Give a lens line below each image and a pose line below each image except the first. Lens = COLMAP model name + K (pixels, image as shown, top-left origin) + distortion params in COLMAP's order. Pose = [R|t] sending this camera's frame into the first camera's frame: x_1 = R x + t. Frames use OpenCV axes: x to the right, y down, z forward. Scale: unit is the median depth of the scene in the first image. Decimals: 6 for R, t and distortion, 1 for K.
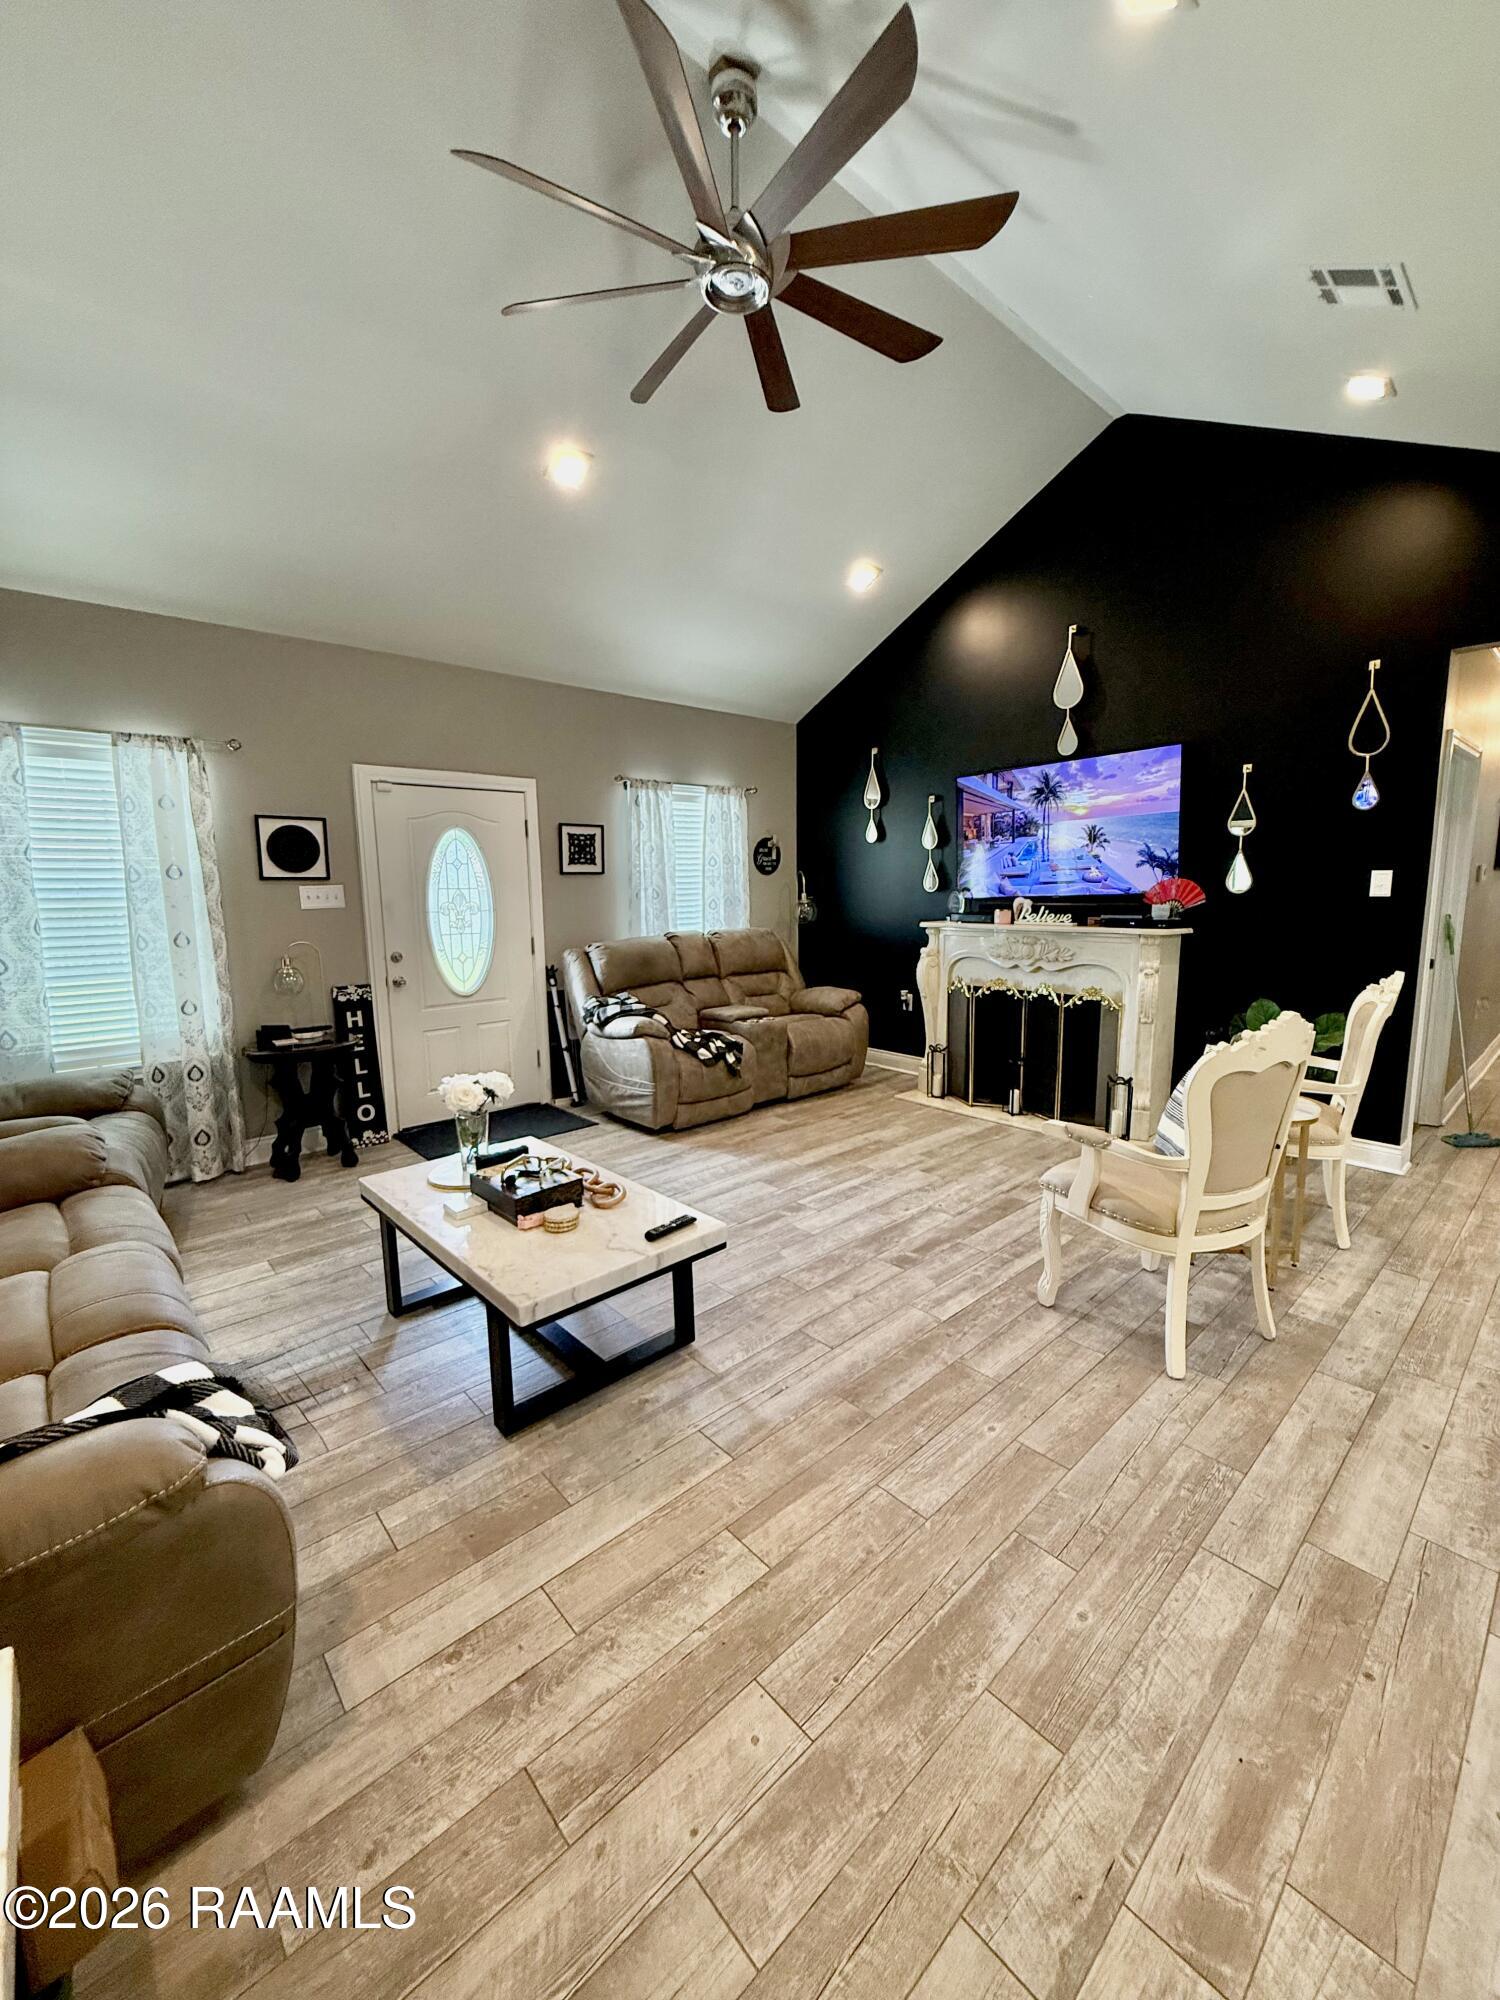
lens RADIAL K [[798.0, 0, 749.4], [0, 798.0, 991.7], [0, 0, 1]] dist [-0.001240, -0.002433]
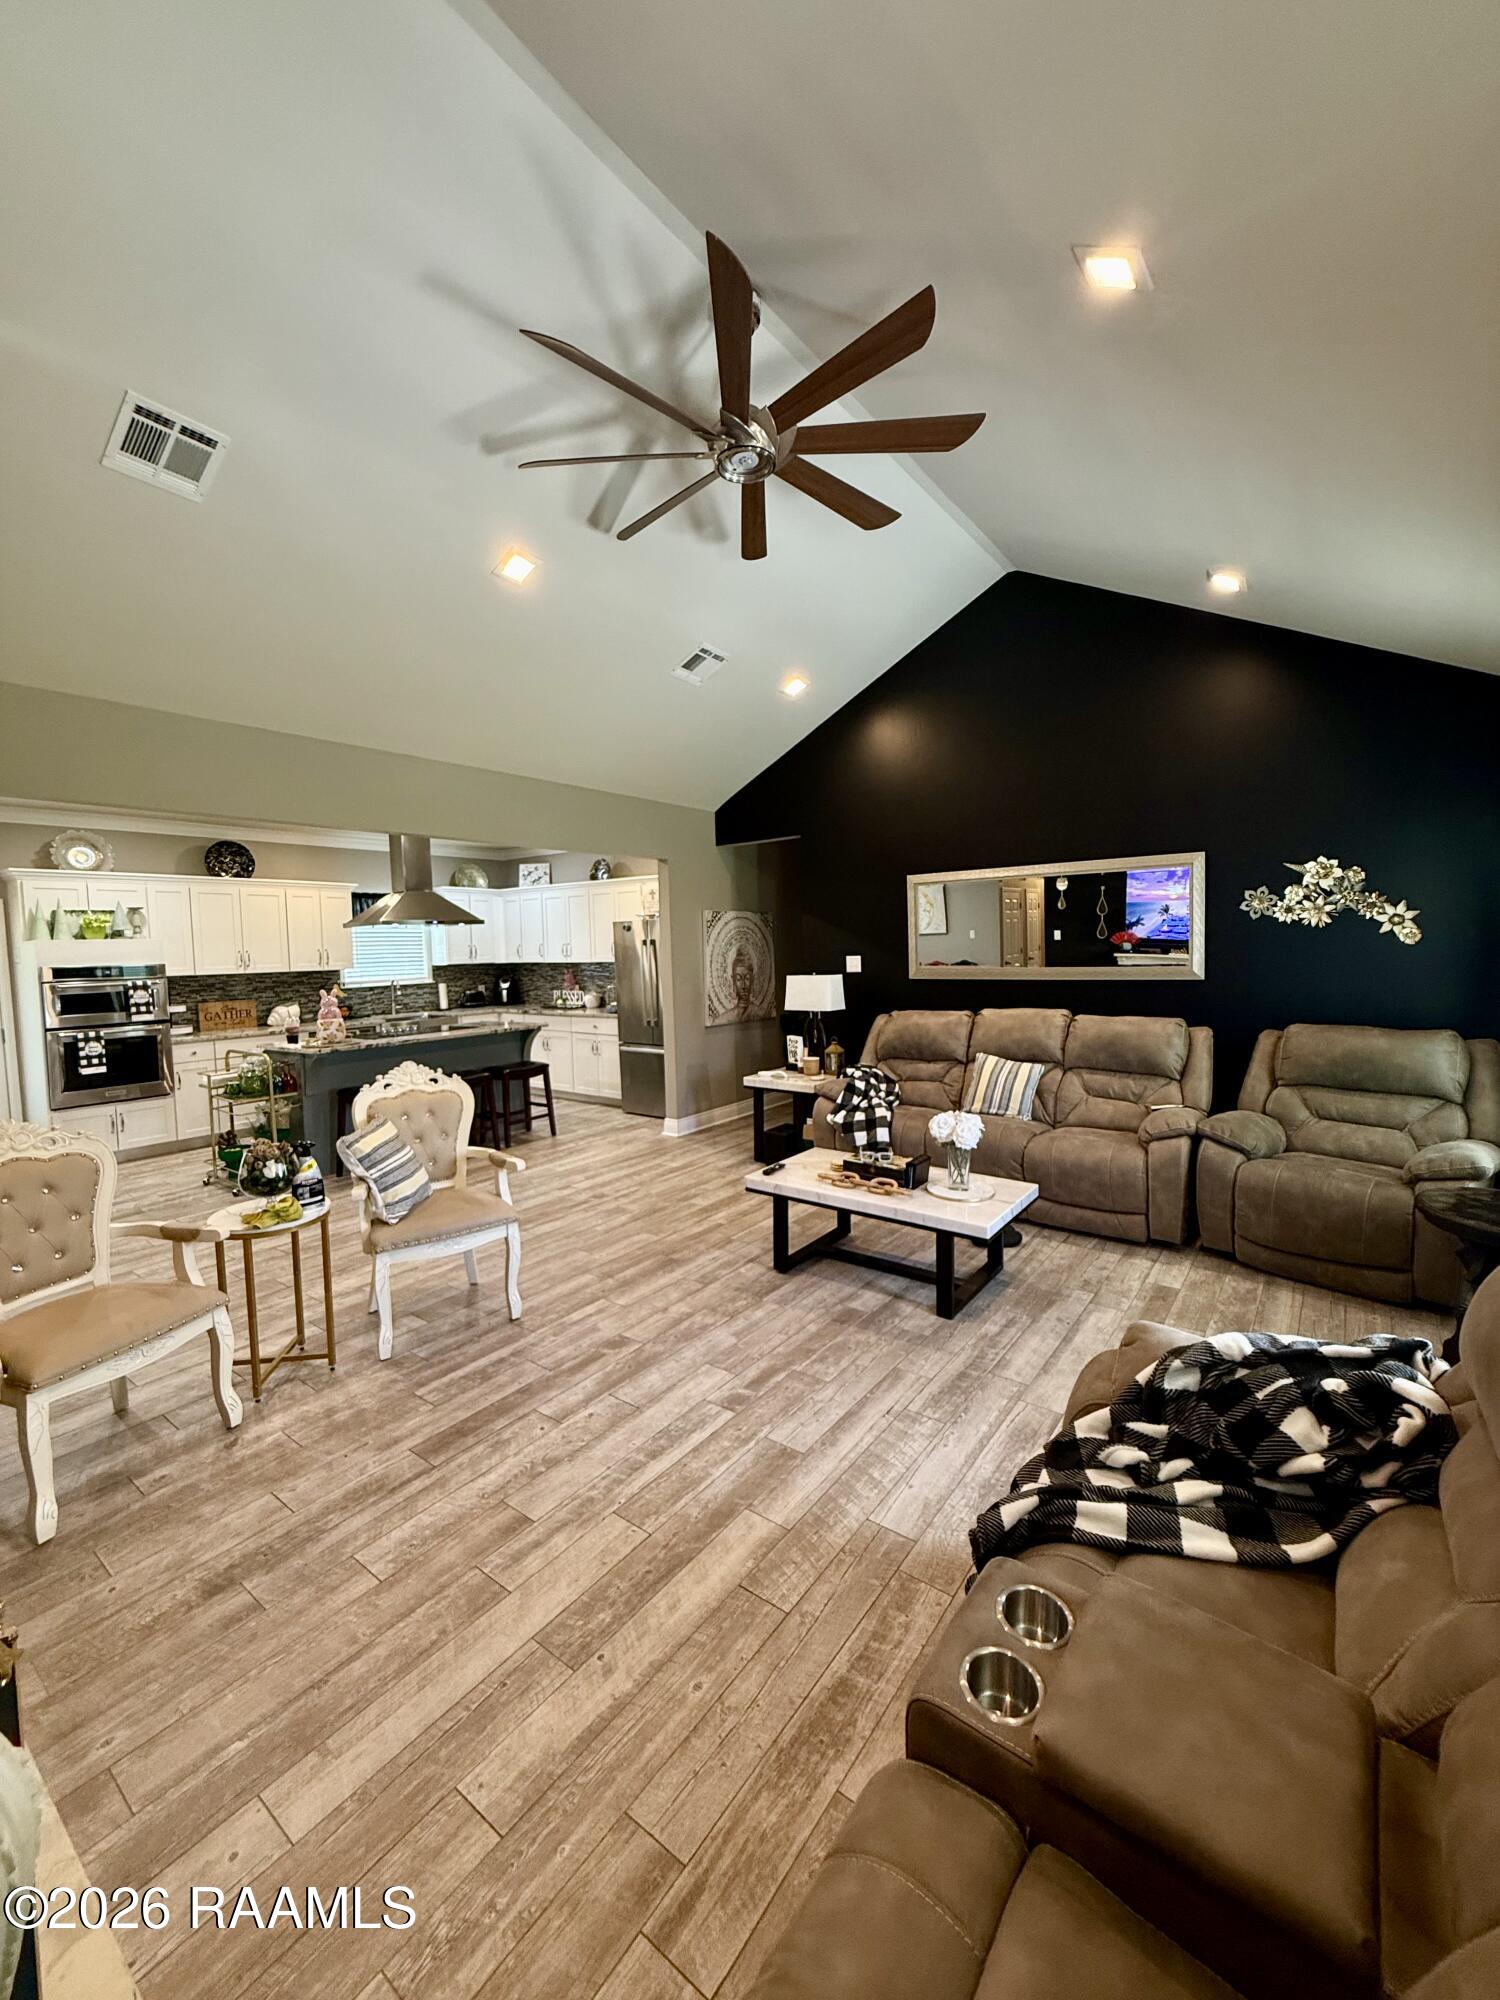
lens RADIAL K [[798.0, 0, 752.1], [0, 798.0, 992.9], [0, 0, 1]] dist [-0.001240, -0.002433]
pose [[-0.979487, 0.046487, -0.196070, 0.162000], [0.008048, 0.981273, 0.192453, -0.248787], [0.201345, 0.186927, -0.961519, 1.552900]]
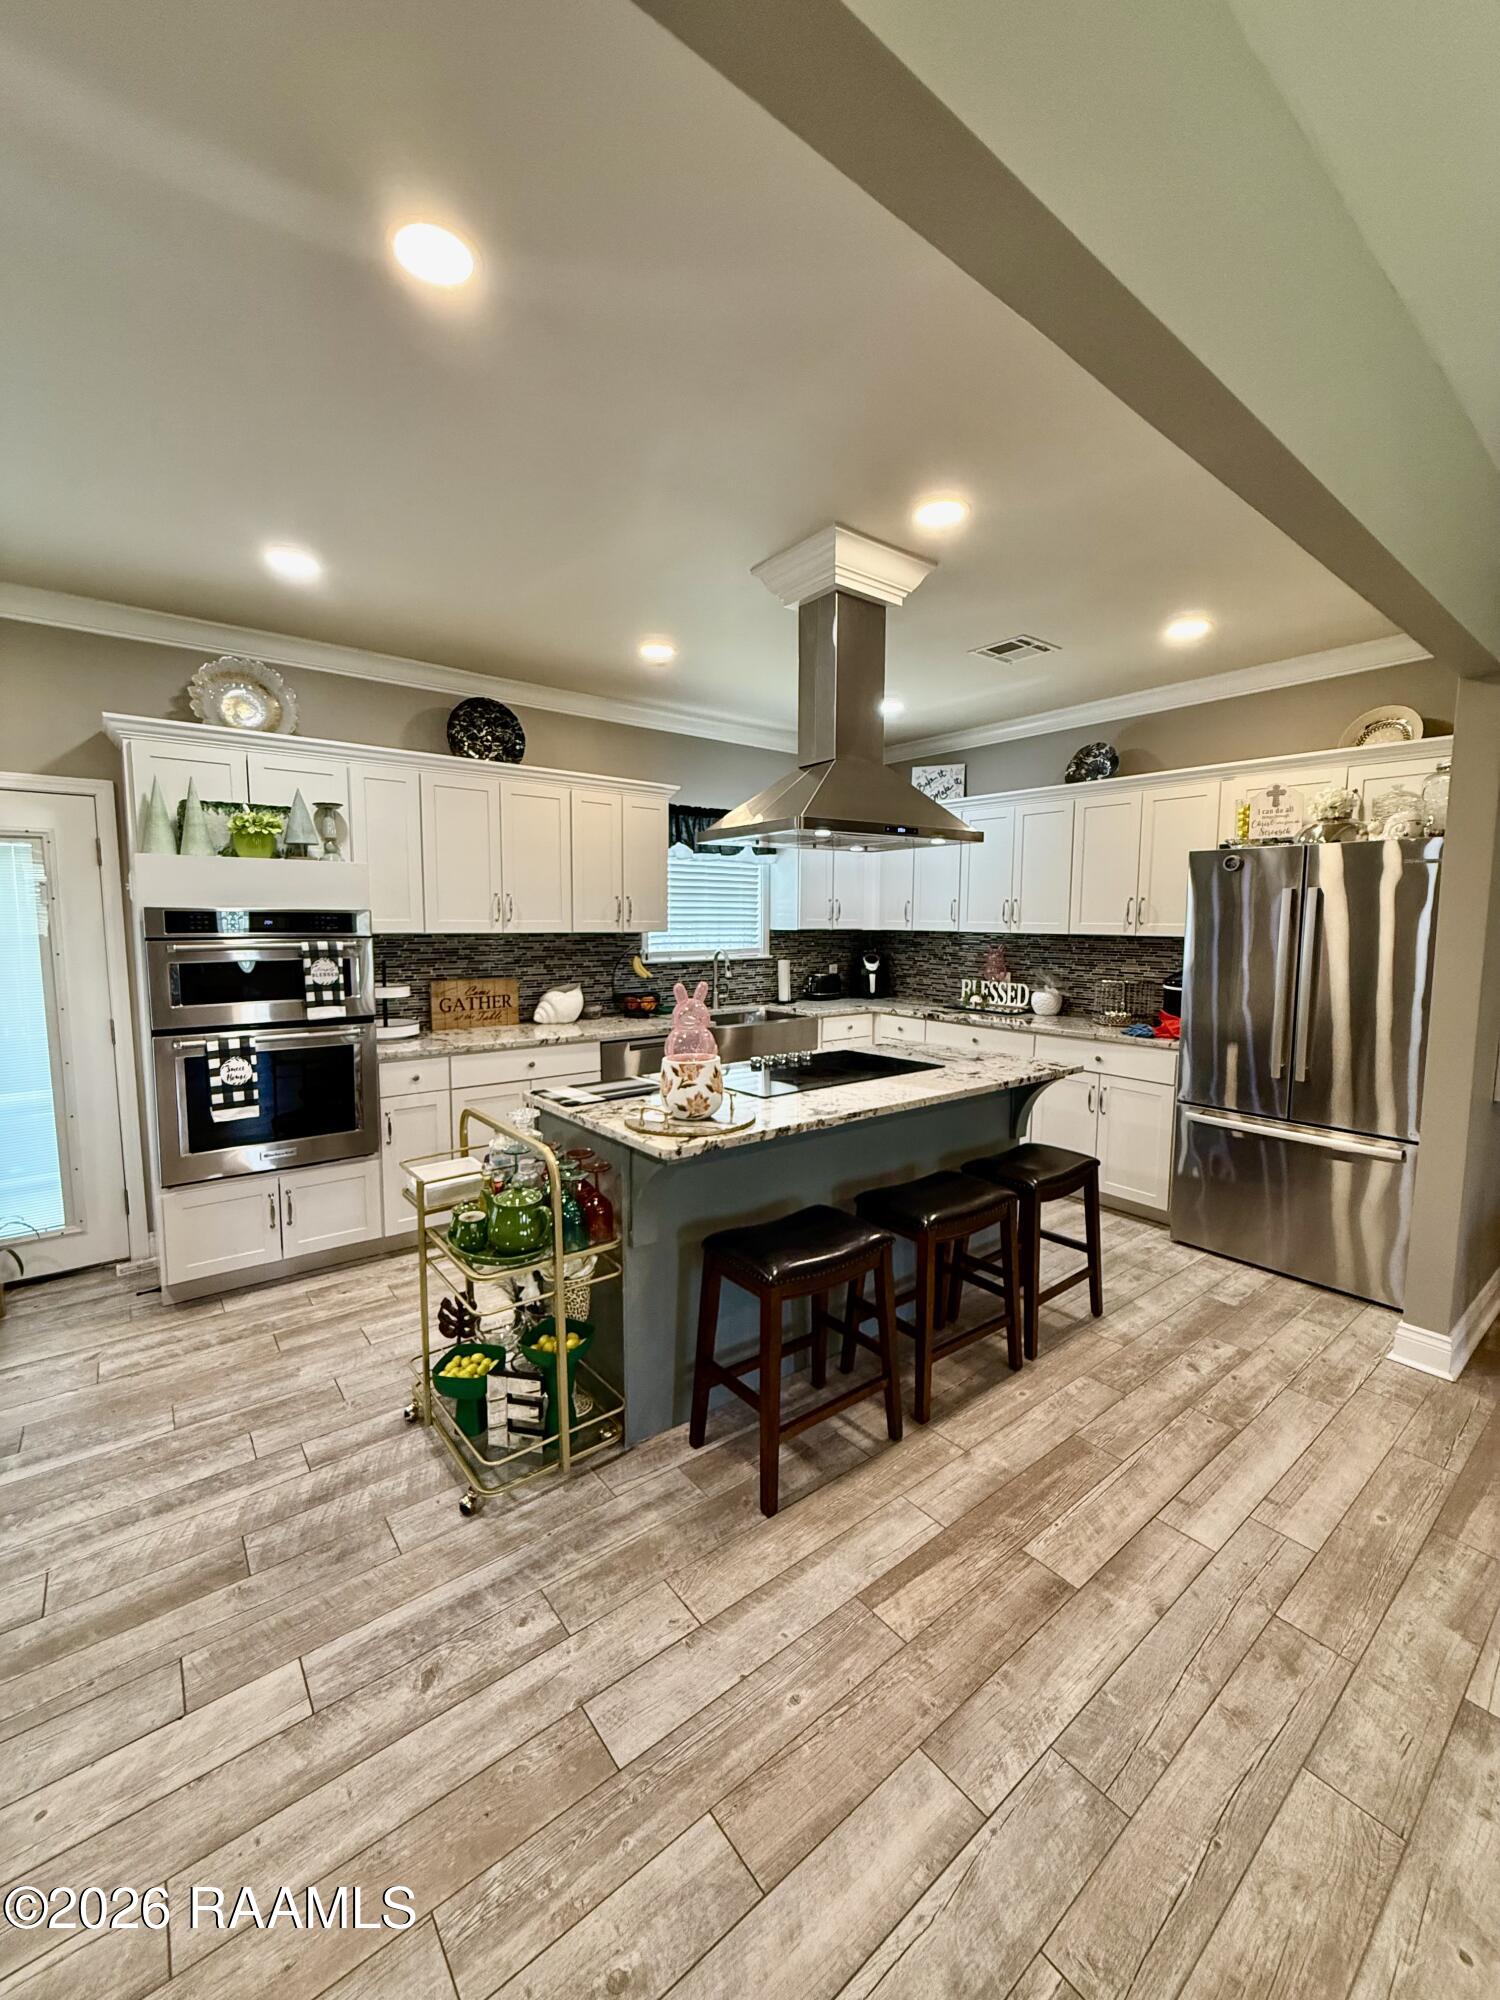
lens RADIAL K [[798.0, 0, 749.8], [0, 798.0, 991.6], [0, 0, 1]] dist [-0.001240, -0.002433]
pose [[-0.997862, -0.000284, 0.065359, 0.555723], [0.014249, 0.974993, 0.221779, -0.100624], [-0.063788, 0.222236, -0.972904, 0.552644]]
